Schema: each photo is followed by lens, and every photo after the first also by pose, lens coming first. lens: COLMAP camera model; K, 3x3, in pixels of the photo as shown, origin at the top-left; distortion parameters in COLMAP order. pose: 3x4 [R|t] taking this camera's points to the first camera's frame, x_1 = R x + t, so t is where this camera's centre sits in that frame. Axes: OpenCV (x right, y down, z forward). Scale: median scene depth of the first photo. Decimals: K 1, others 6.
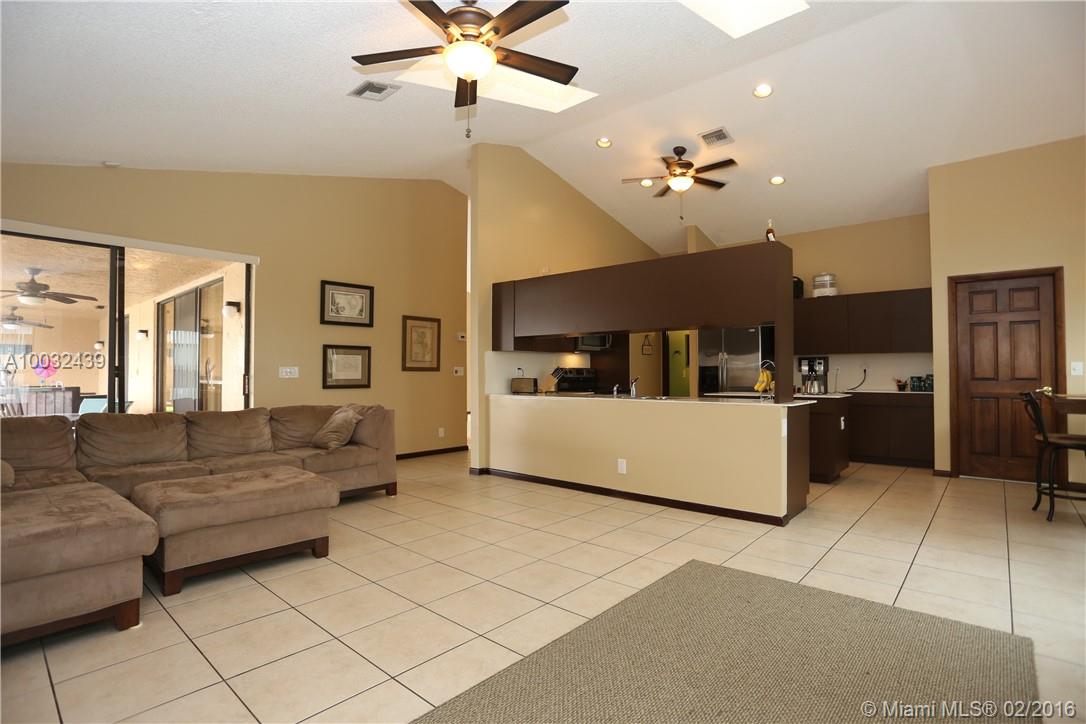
lens RADIAL K [[529.4, 0, 524.4], [0, 529.4, 373.8], [0, 0, 1]] dist [-0.049792, 0.010095]
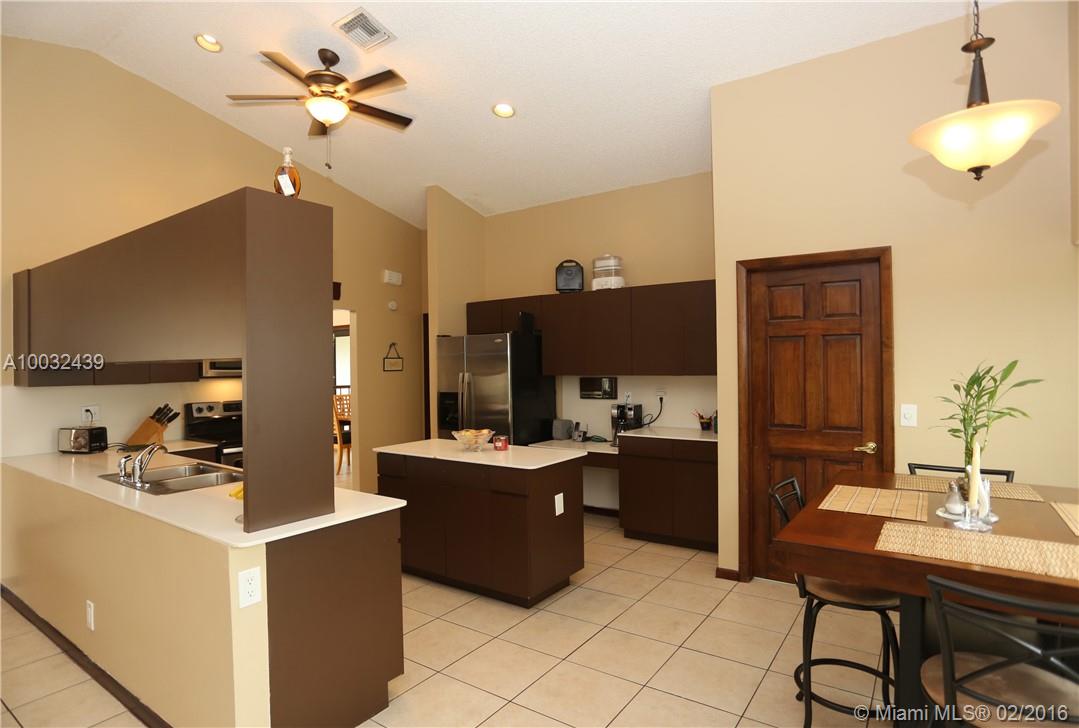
lens RADIAL K [[560.6, 0, 551.1], [0, 560.6, 365.1], [0, 0, 1]] dist [-0.040517, 0.006269]
pose [[0.993103, -0.012519, 0.116577, 0.491778], [0.011472, 0.999888, 0.009643, -0.067884], [-0.116684, -0.008239, 0.993135, 0.330245]]
